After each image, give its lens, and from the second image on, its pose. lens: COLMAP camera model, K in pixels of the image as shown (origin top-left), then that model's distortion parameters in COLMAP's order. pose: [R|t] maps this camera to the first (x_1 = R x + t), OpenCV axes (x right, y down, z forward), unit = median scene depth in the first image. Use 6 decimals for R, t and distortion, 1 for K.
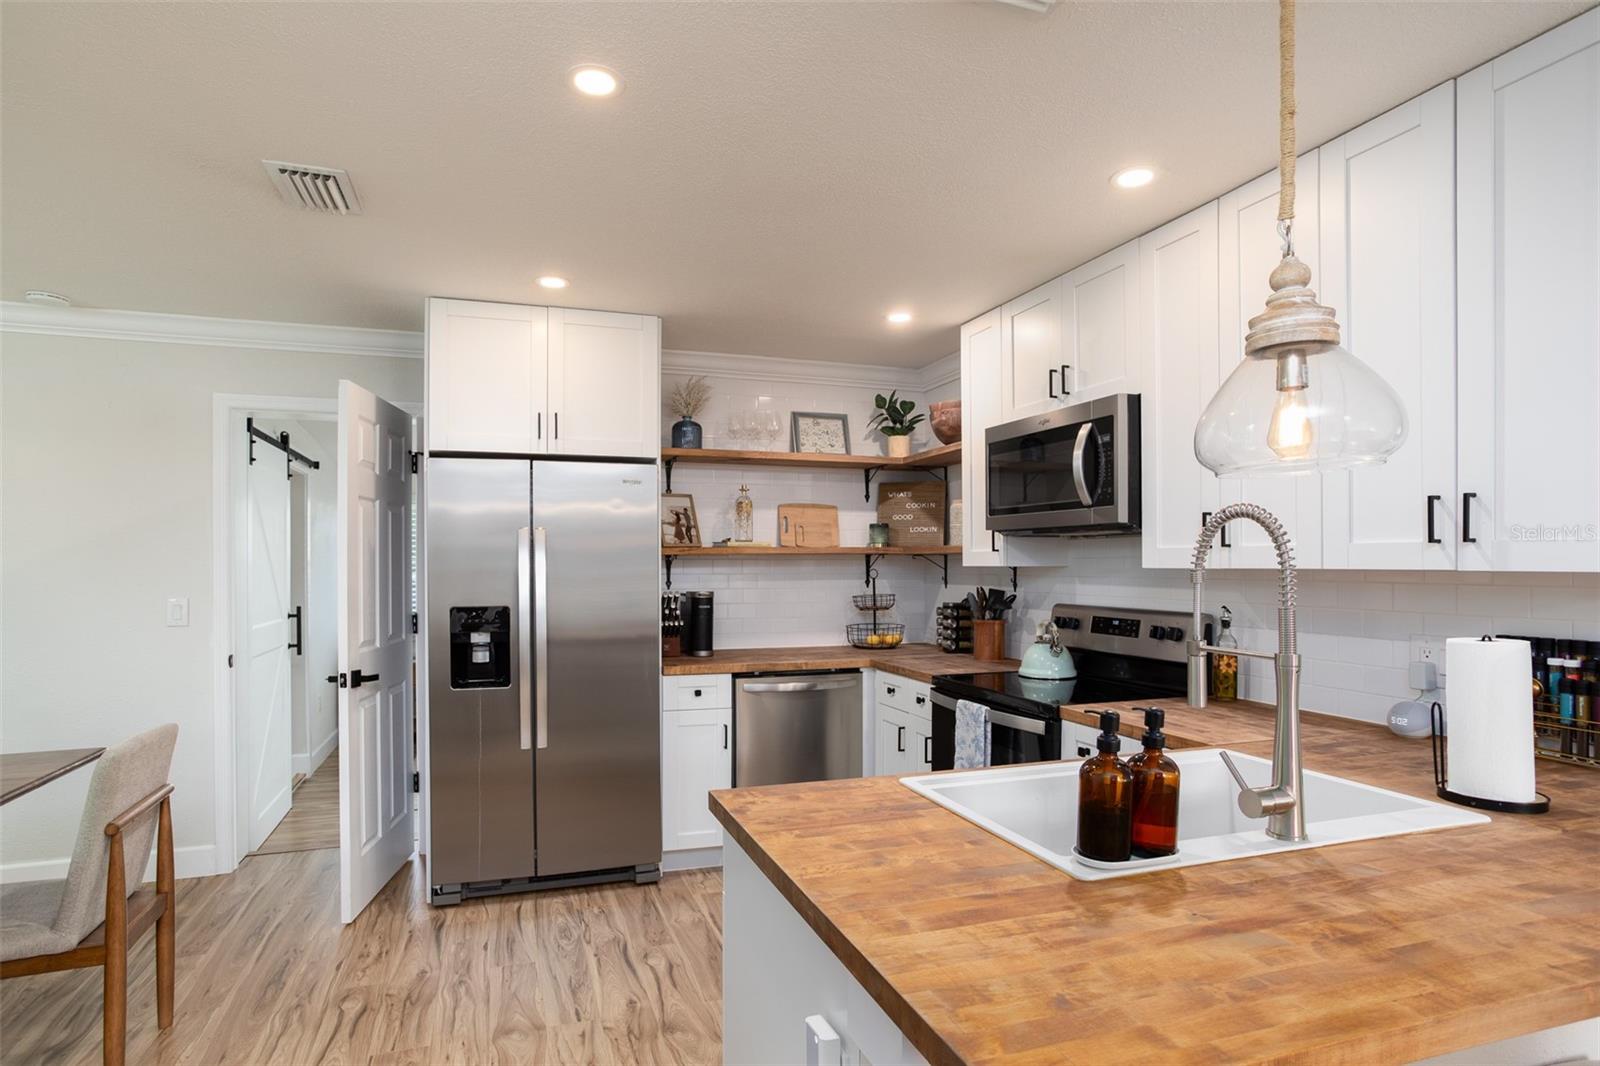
lens RADIAL K [[883.9, 0, 800.0], [0, 883.9, 533.0], [0, 0, 1]] dist [0.001497, 0.002028]
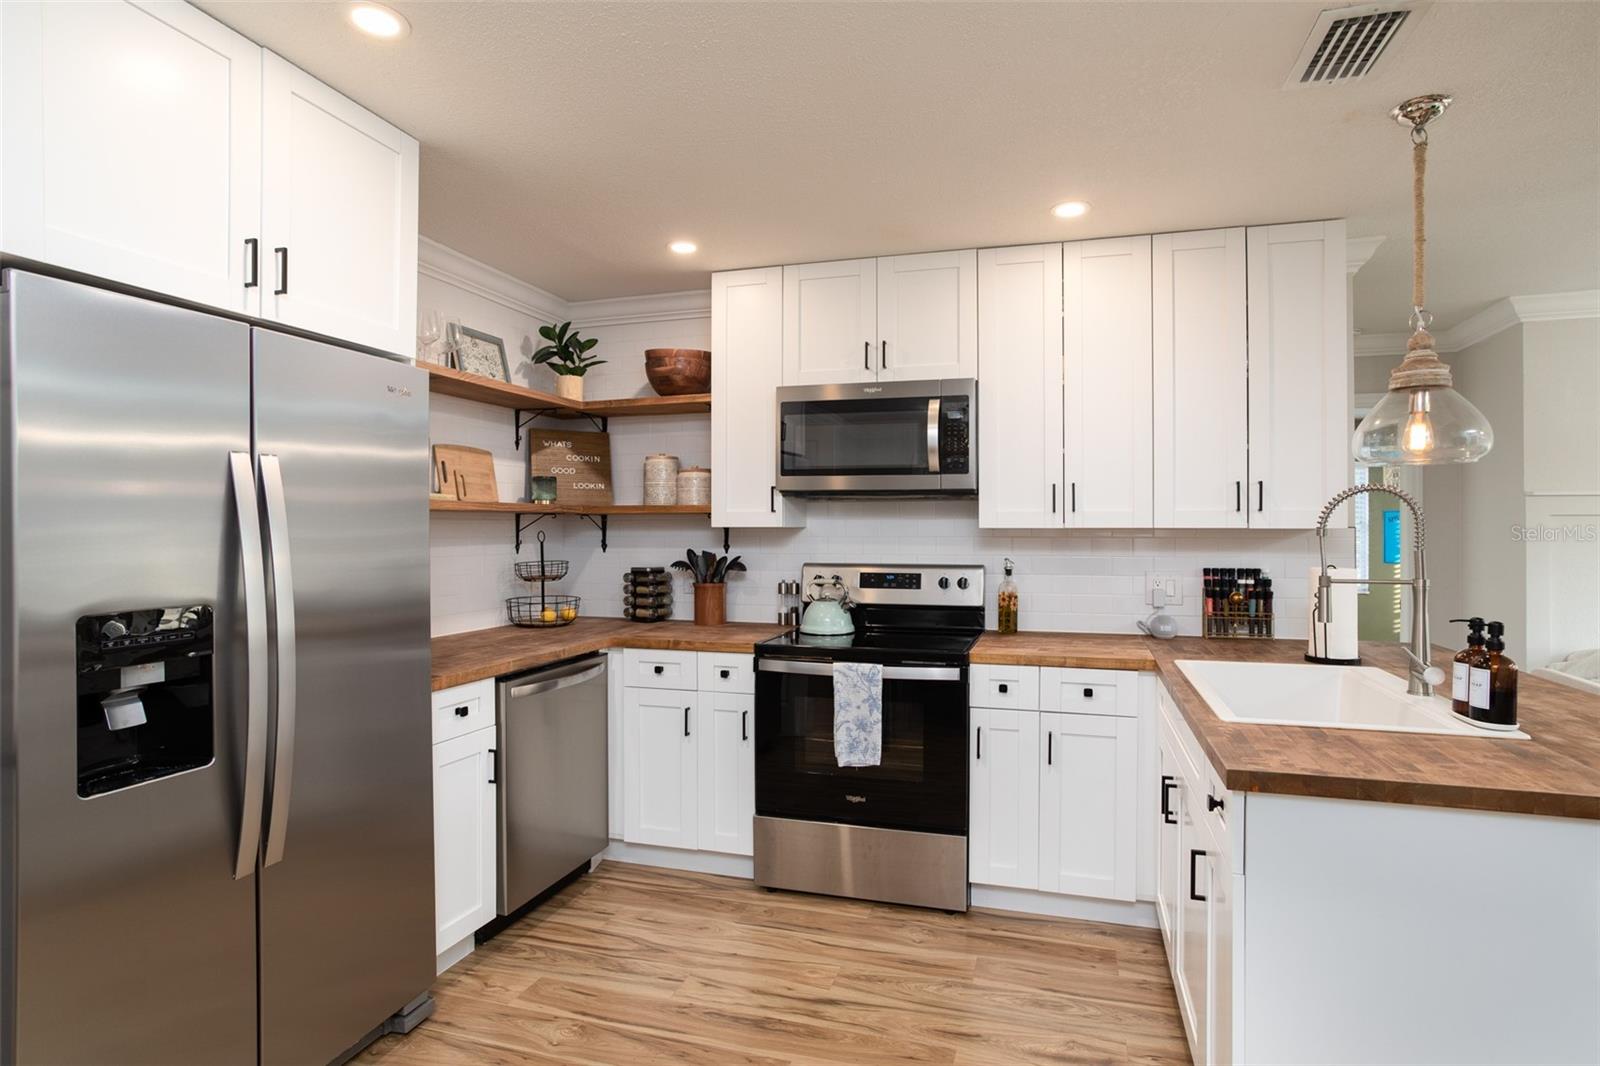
lens RADIAL K [[833.9, 0, 807.2], [0, 833.9, 500.6], [0, 0, 1]] dist [-0.100190, 0.137877]
pose [[0.566721, 0.025838, 0.823505, -0.477144], [-0.028989, 0.999515, -0.011410, 0.015918], [-0.823400, -0.017406, 0.567195, 0.405148]]
